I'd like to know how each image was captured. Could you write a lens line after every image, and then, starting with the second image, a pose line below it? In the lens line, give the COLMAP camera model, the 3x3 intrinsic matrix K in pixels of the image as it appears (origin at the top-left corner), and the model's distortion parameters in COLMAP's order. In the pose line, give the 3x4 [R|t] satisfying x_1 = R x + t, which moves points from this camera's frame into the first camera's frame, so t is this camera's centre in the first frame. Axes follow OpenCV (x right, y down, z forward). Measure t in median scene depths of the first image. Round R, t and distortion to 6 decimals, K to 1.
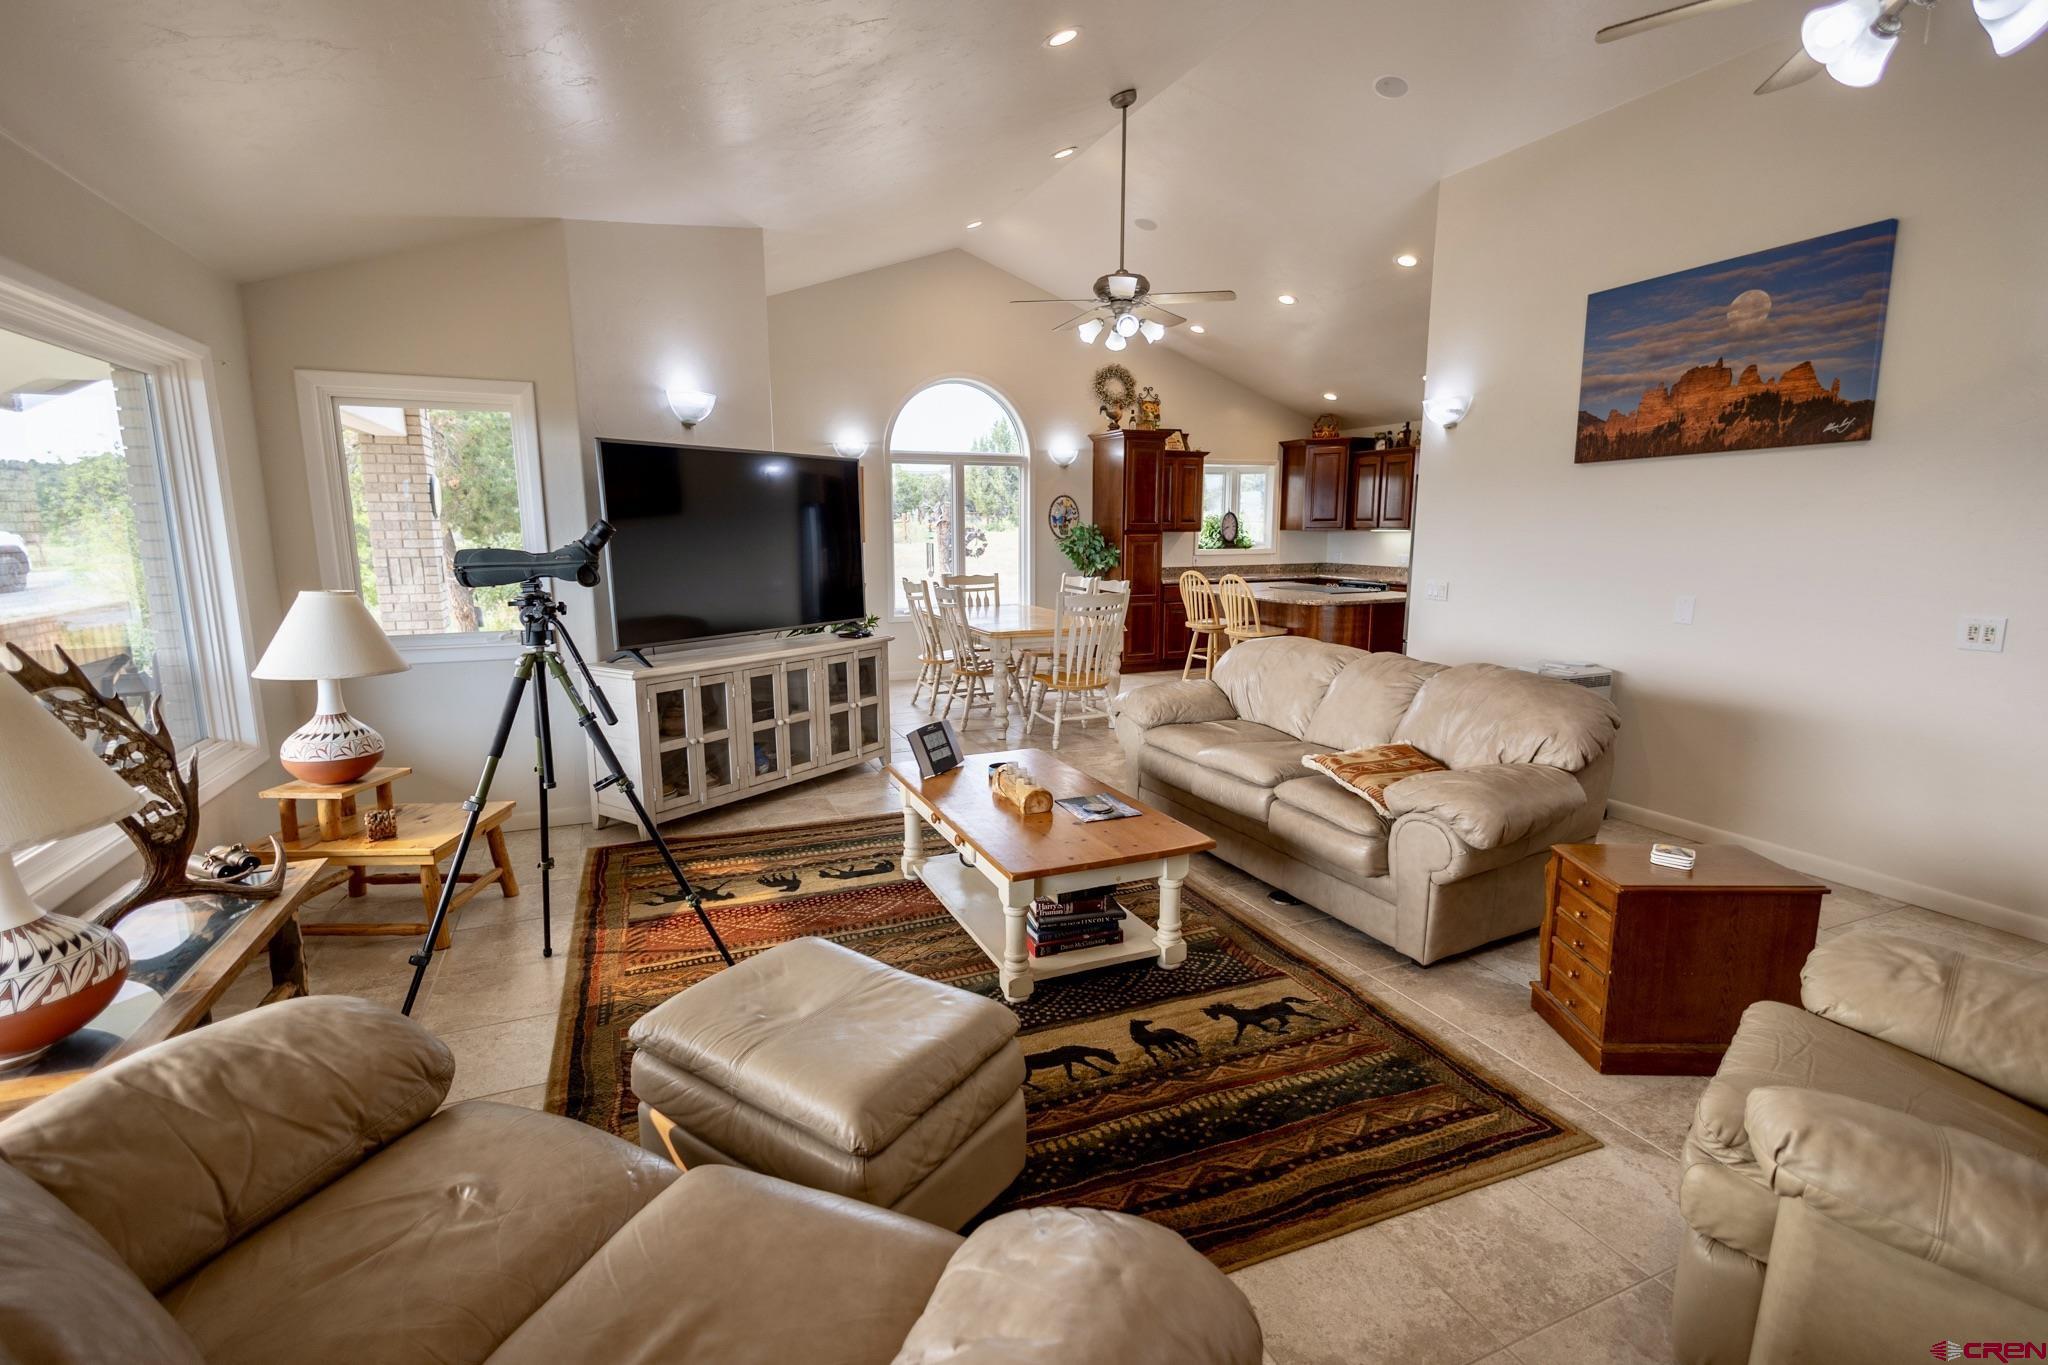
lens RADIAL K [[954.4, 0, 1014.6], [0, 954.4, 688.9], [0, 0, 1]] dist [0.015043, -0.005605]
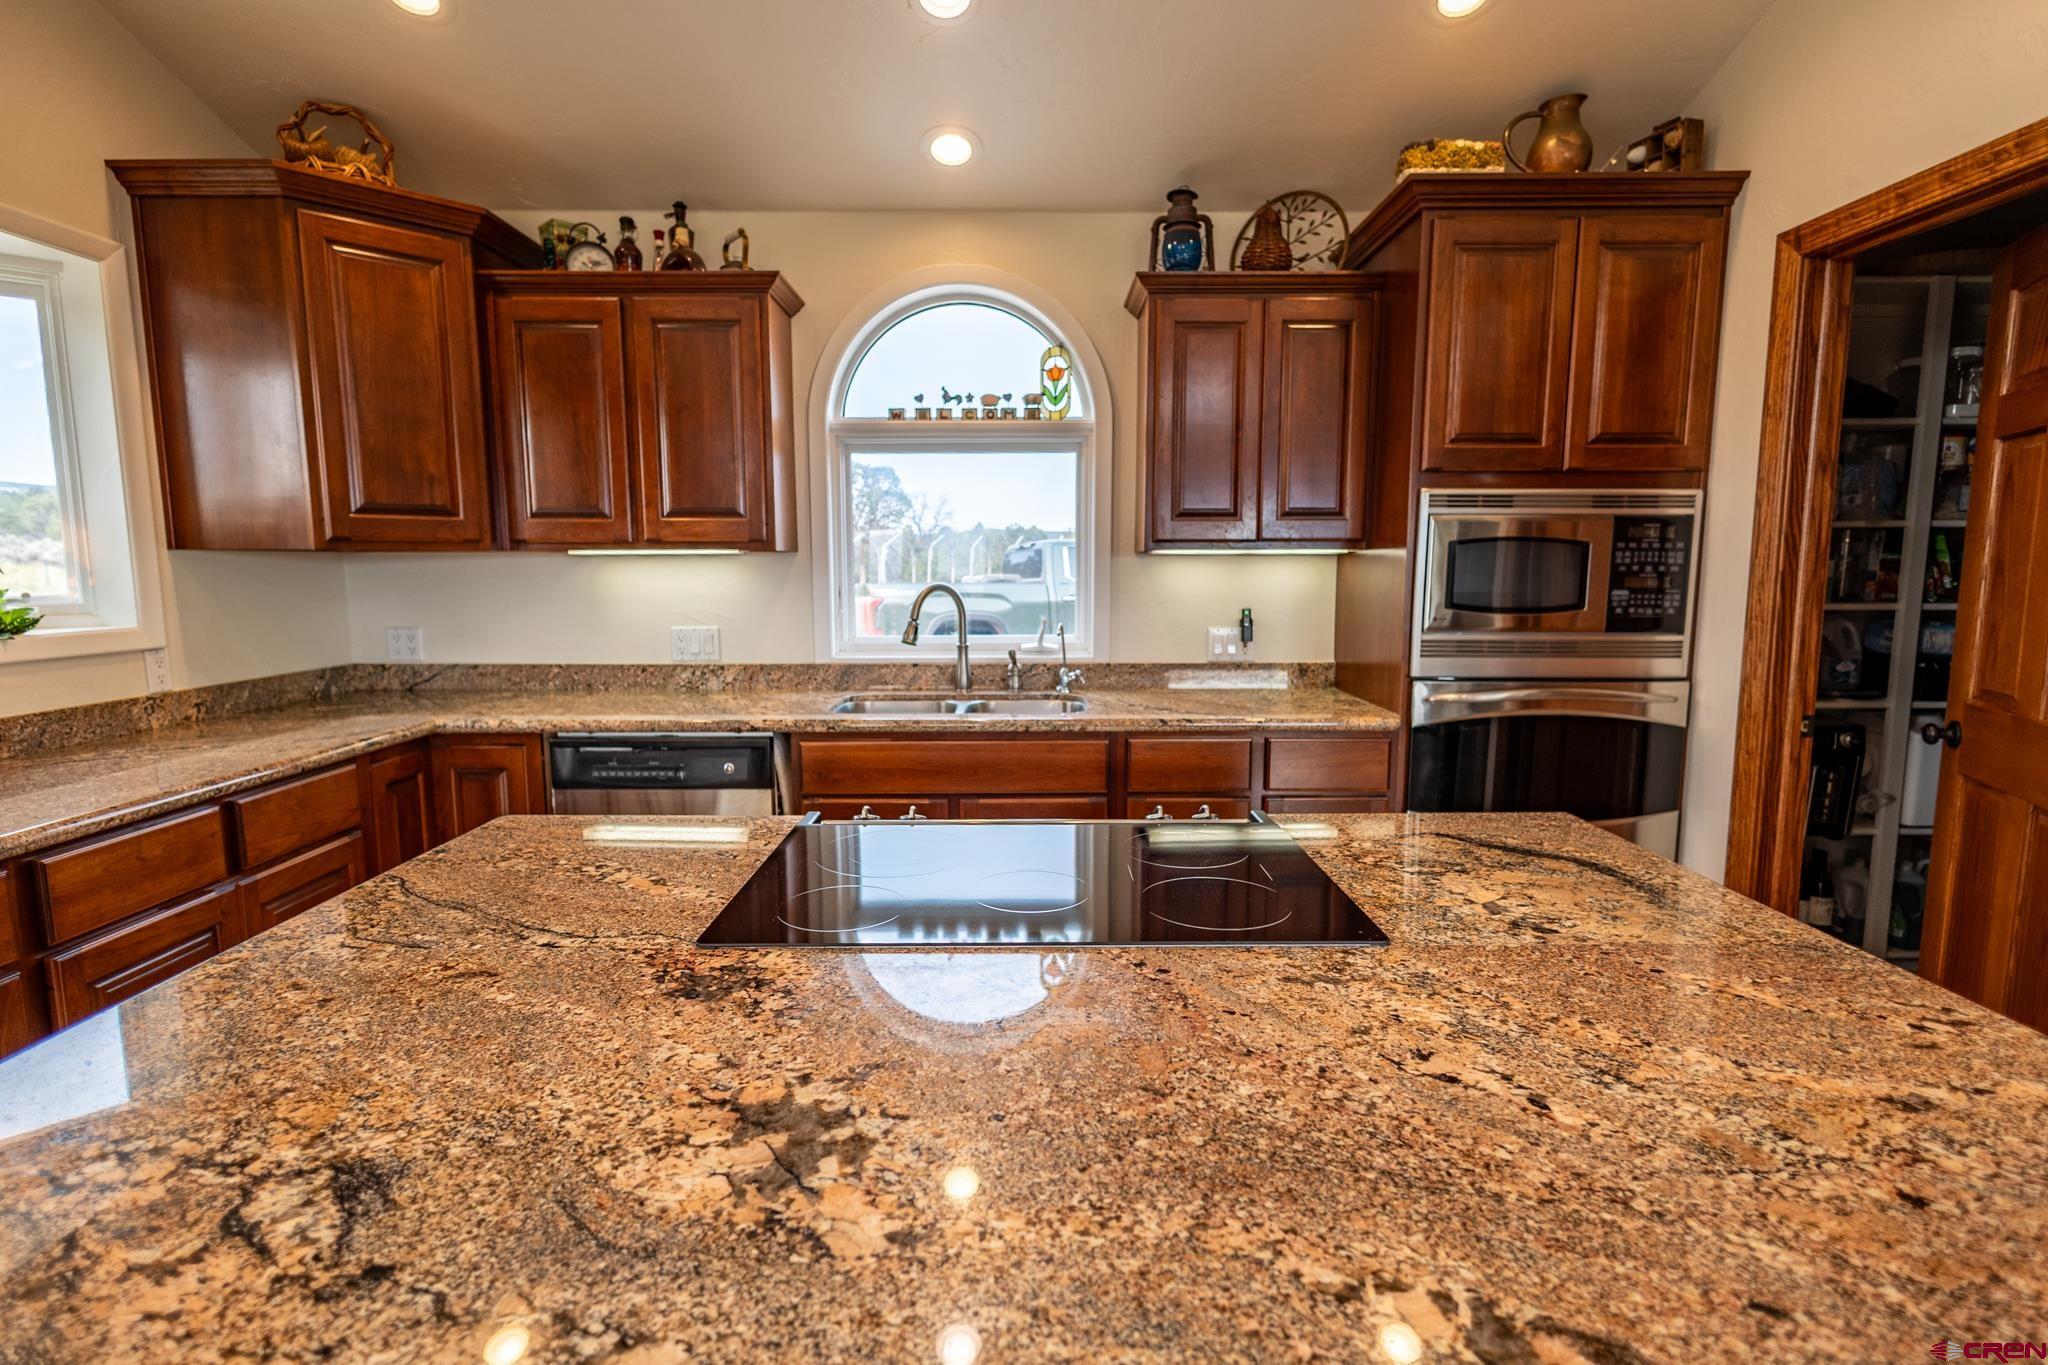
lens RADIAL K [[954.4, 0, 1005.6], [0, 954.4, 676.8], [0, 0, 1]] dist [0.015043, -0.005605]
pose [[0.389935, -0.106291, 0.914687, 0.147397], [0.160755, 0.985920, 0.046039, -0.122936], [-0.906702, 0.129088, 0.401532, 0.785420]]
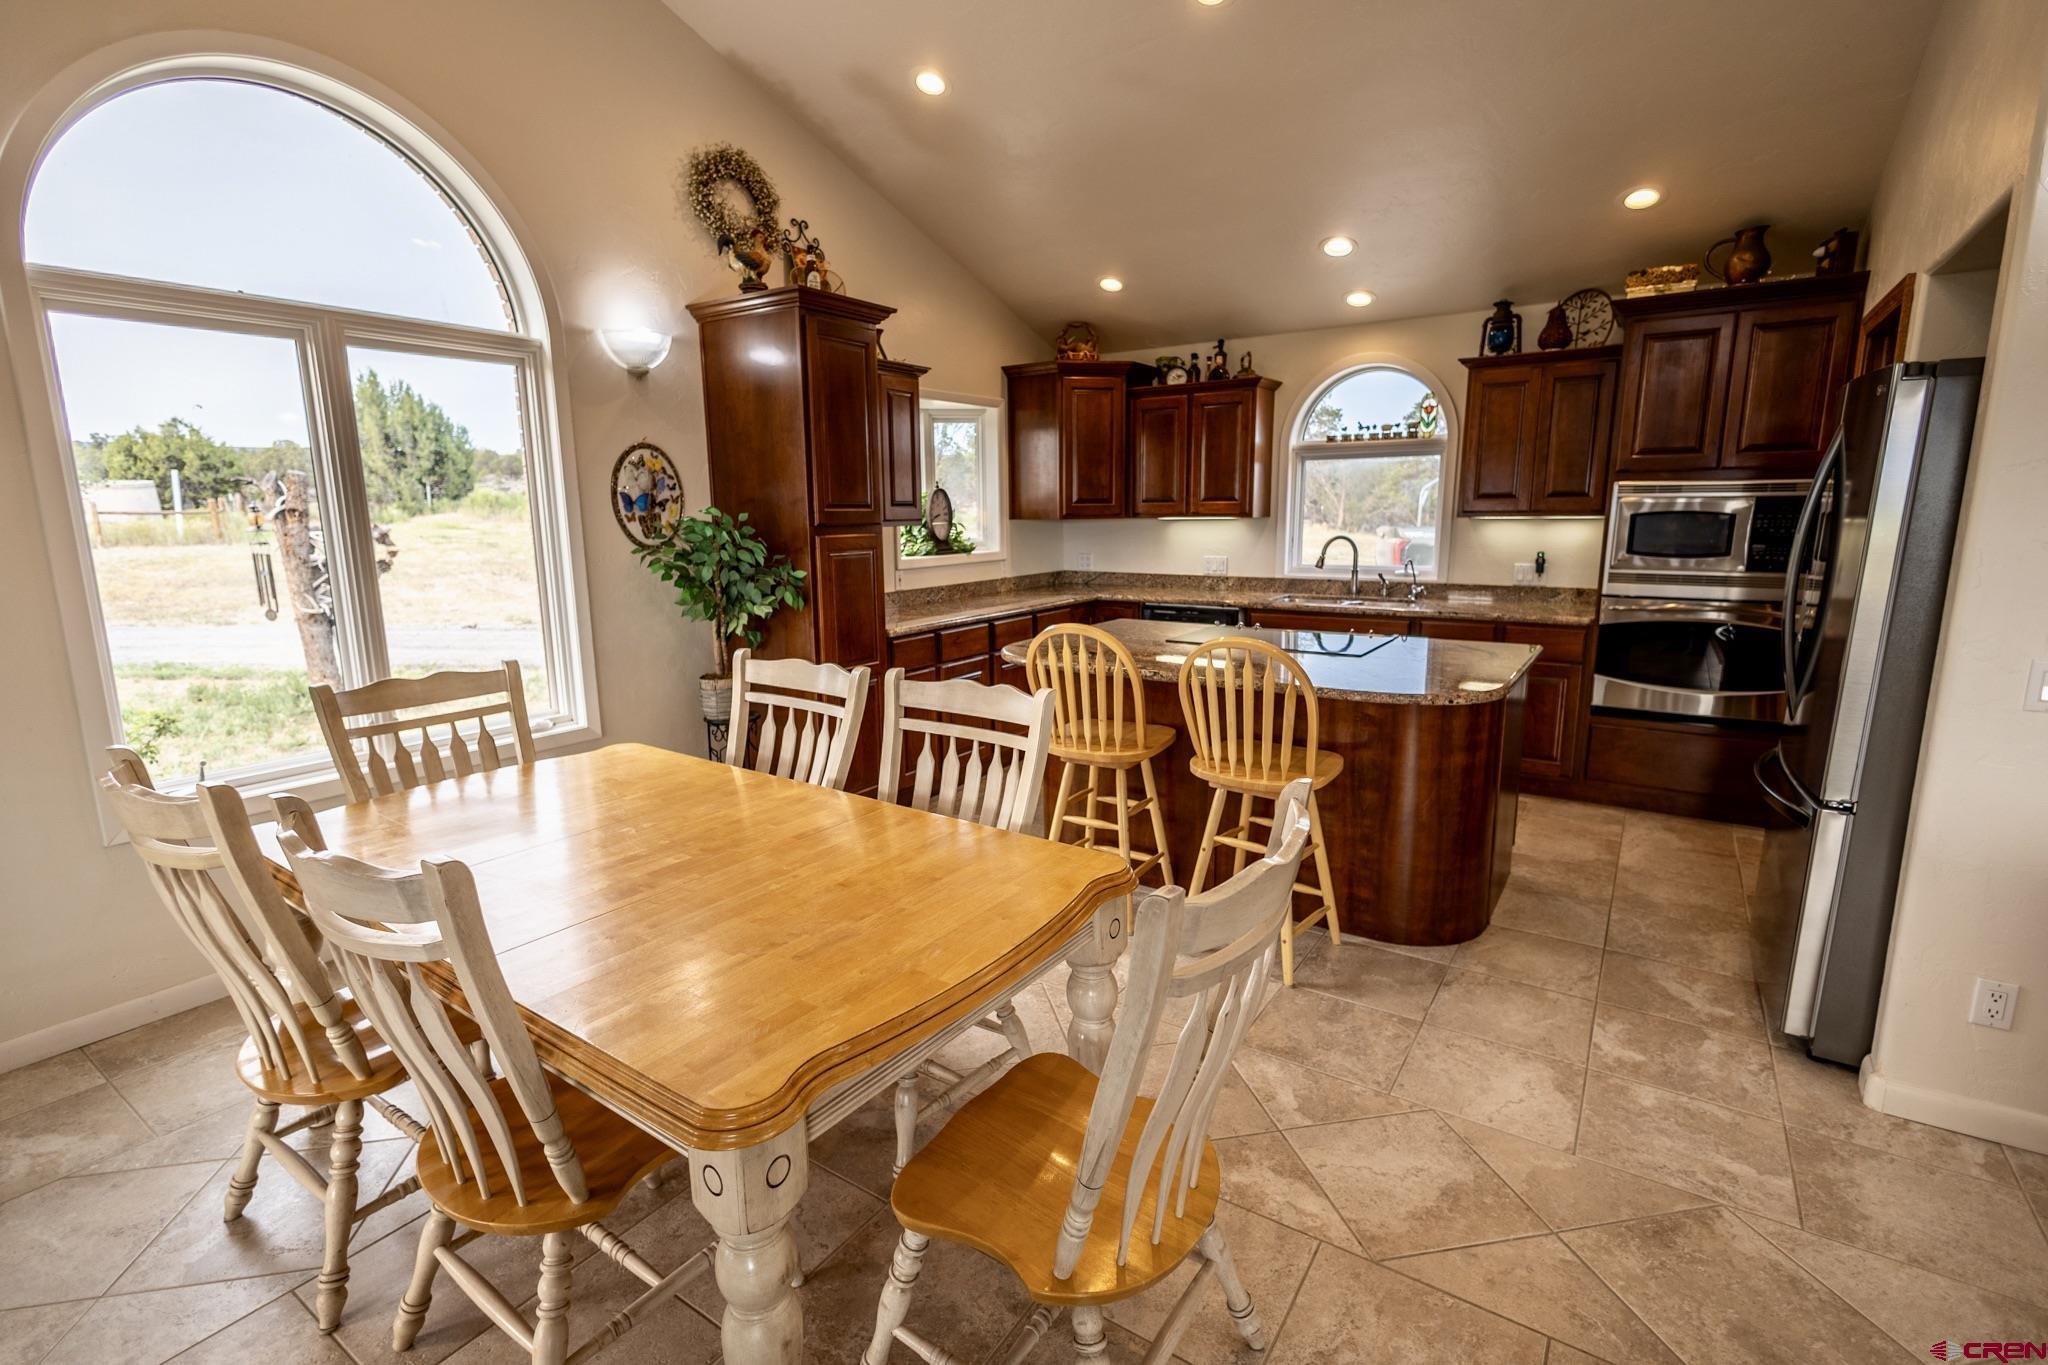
lens RADIAL K [[954.4, 0, 1020.3], [0, 954.4, 682.3], [0, 0, 1]] dist [0.015043, -0.005605]
pose [[0.840908, -0.106382, 0.530618, -0.042860], [0.103470, 0.994006, 0.035309, -0.095034], [-0.531194, 0.025211, 0.846875, 0.549608]]
